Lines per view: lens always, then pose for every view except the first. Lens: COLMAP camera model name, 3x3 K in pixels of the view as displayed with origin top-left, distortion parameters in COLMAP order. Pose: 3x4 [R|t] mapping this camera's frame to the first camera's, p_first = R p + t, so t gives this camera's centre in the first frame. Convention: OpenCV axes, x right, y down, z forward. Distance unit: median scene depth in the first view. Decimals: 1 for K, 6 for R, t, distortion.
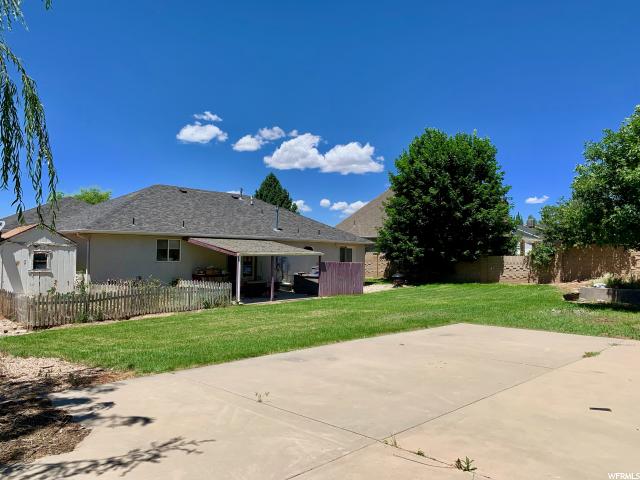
lens RADIAL K [[484.5, 0, 320.2], [0, 484.5, 241.4], [0, 0, 1]] dist [0.039915, -0.005345]
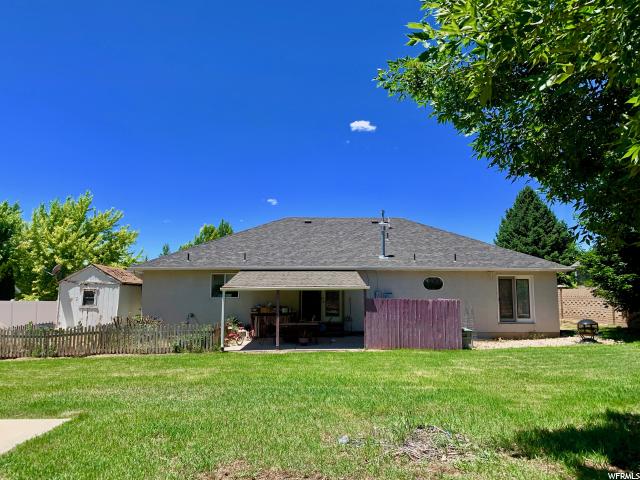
lens RADIAL K [[484.5, 0, 320.1], [0, 484.5, 238.7], [0, 0, 1]] dist [0.039915, -0.005345]
pose [[0.686379, -0.091089, -0.721517, 0.596581], [0.030238, 0.994842, -0.096830, 0.029295], [0.726615, 0.044645, 0.685592, 0.596965]]
